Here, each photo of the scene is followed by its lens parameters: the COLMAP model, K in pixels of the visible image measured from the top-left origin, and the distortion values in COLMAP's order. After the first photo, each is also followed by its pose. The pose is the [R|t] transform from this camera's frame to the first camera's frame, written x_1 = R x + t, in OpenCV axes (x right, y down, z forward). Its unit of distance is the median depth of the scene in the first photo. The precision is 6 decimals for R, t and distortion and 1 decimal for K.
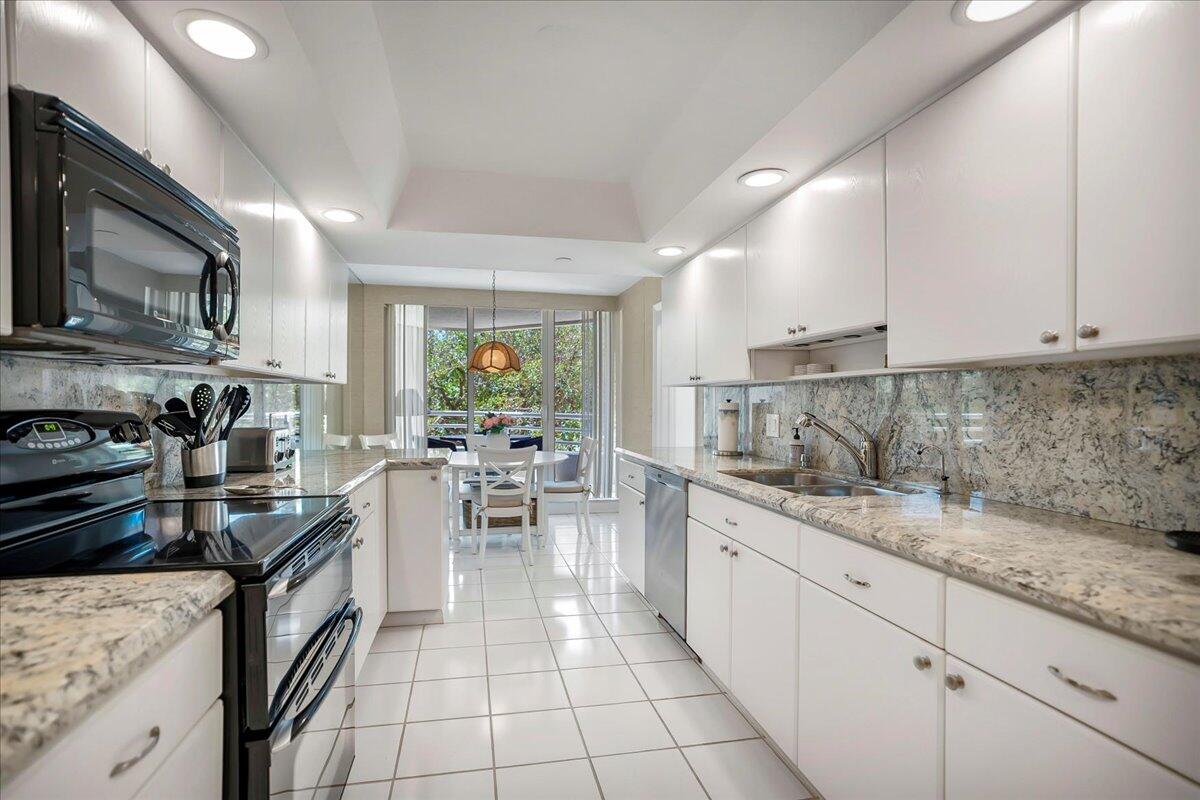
lens RADIAL K [[554.4, 0, 569.8], [0, 554.4, 409.3], [0, 0, 1]] dist [-0.012648, 0.008291]
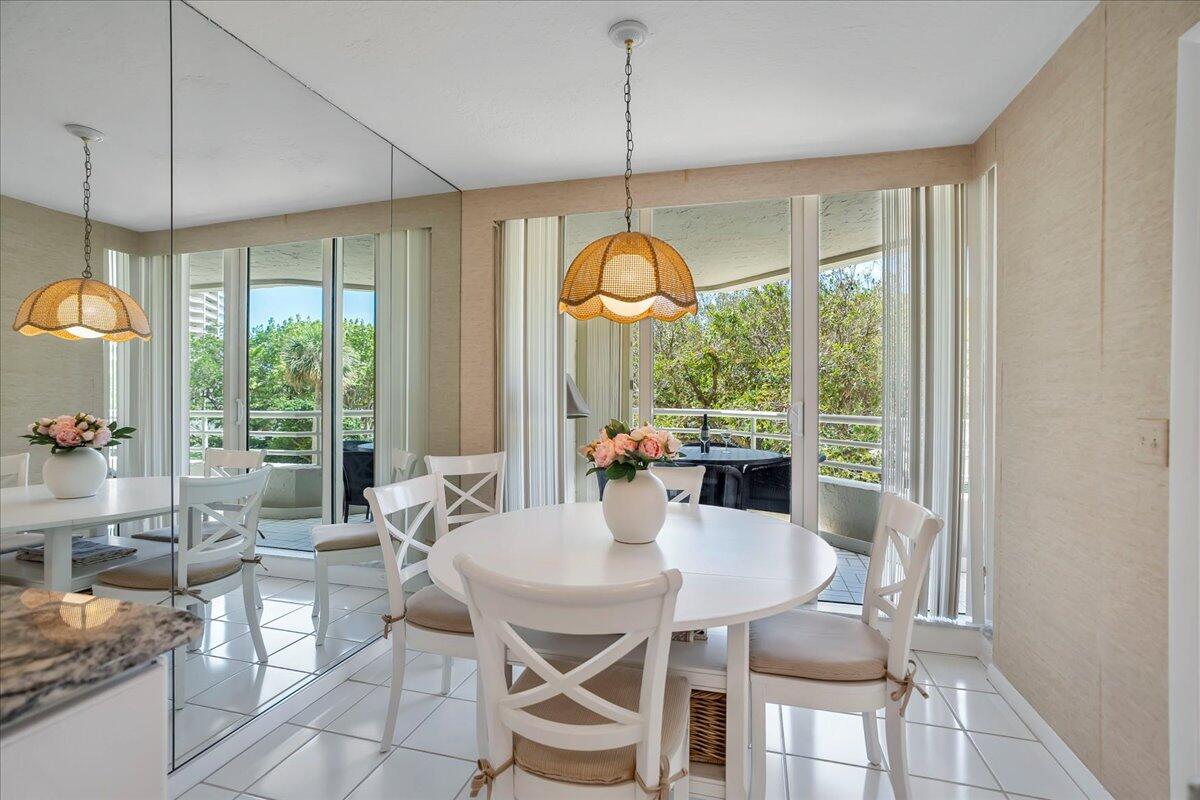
lens RADIAL K [[554.4, 0, 621.9], [0, 554.4, 401.3], [0, 0, 1]] dist [-0.012648, 0.008291]
pose [[0.910733, 0.003958, -0.412976, 0.032191], [-0.005765, 0.999978, -0.003131, -0.012197], [0.412955, 0.005232, 0.910736, 1.056803]]
